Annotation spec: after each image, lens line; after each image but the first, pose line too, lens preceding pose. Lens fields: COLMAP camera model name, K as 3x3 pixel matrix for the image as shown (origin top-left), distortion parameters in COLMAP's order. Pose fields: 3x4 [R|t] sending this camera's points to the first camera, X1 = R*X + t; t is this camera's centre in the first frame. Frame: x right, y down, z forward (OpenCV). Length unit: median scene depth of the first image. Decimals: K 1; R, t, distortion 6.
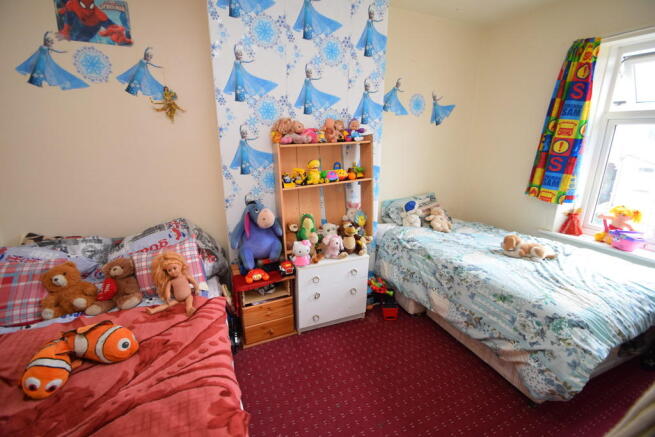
lens RADIAL K [[287.3, 0, 314.7], [0, 287.3, 206.1], [0, 0, 1]] dist [0.009787, -0.013946]
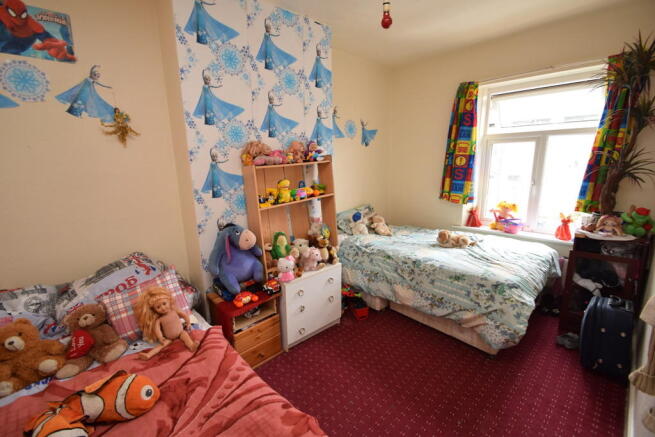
lens RADIAL K [[287.3, 0, 314.7], [0, 287.3, 206.1], [0, 0, 1]] dist [0.009787, -0.013946]
pose [[0.944486, -0.078433, 0.319053, -0.254565], [0.101903, 0.993130, -0.057519, 0.008732], [-0.312350, 0.086838, 0.945990, -0.029278]]
